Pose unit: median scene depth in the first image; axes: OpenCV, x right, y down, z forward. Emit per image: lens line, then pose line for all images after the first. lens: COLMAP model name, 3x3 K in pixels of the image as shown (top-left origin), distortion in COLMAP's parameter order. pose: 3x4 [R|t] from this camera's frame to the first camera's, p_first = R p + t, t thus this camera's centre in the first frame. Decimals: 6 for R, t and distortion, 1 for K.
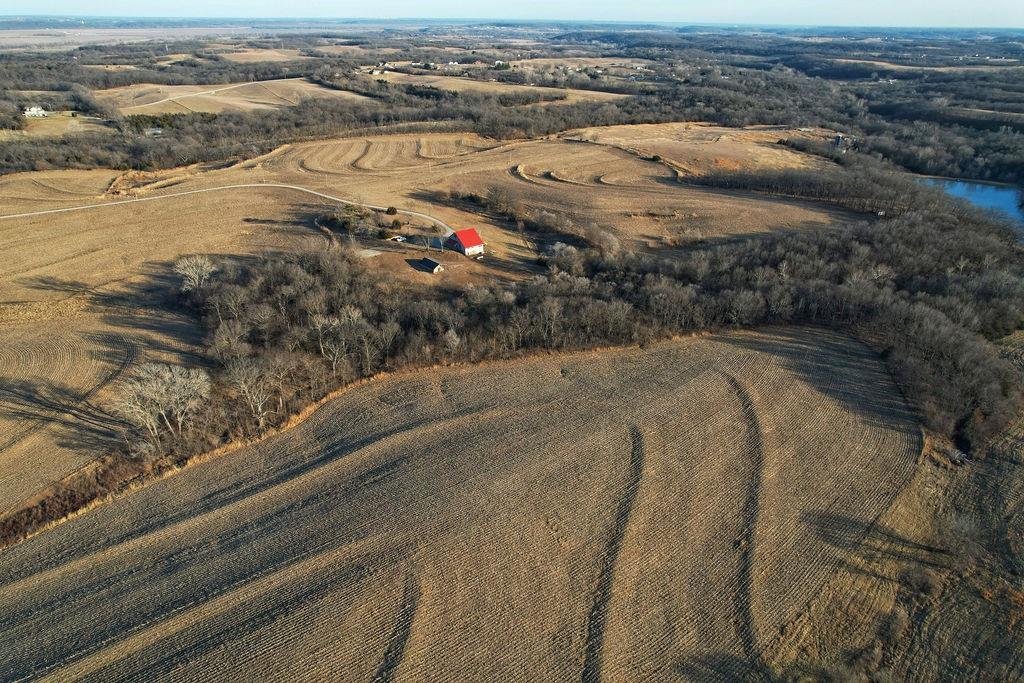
lens RADIAL K [[656.7, 0, 512.0], [0, 656.7, 341.5], [0, 0, 1]] dist [-0.081091, 0.071904]
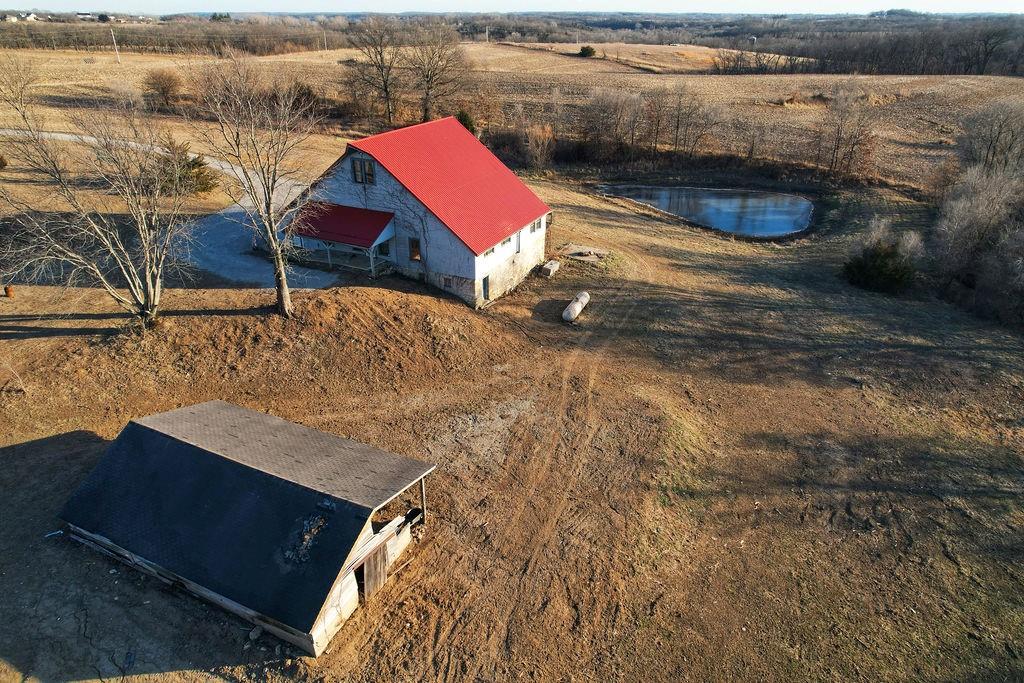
lens RADIAL K [[645.6, 0, 512.0], [0, 645.6, 341.5], [0, 0, 1]] dist [0.002499, 0.000455]
pose [[0.921024, -0.184889, 0.342828, -0.099503], [0.183205, 0.982355, 0.037598, -0.115621], [-0.343731, 0.028179, 0.938645, 0.790034]]
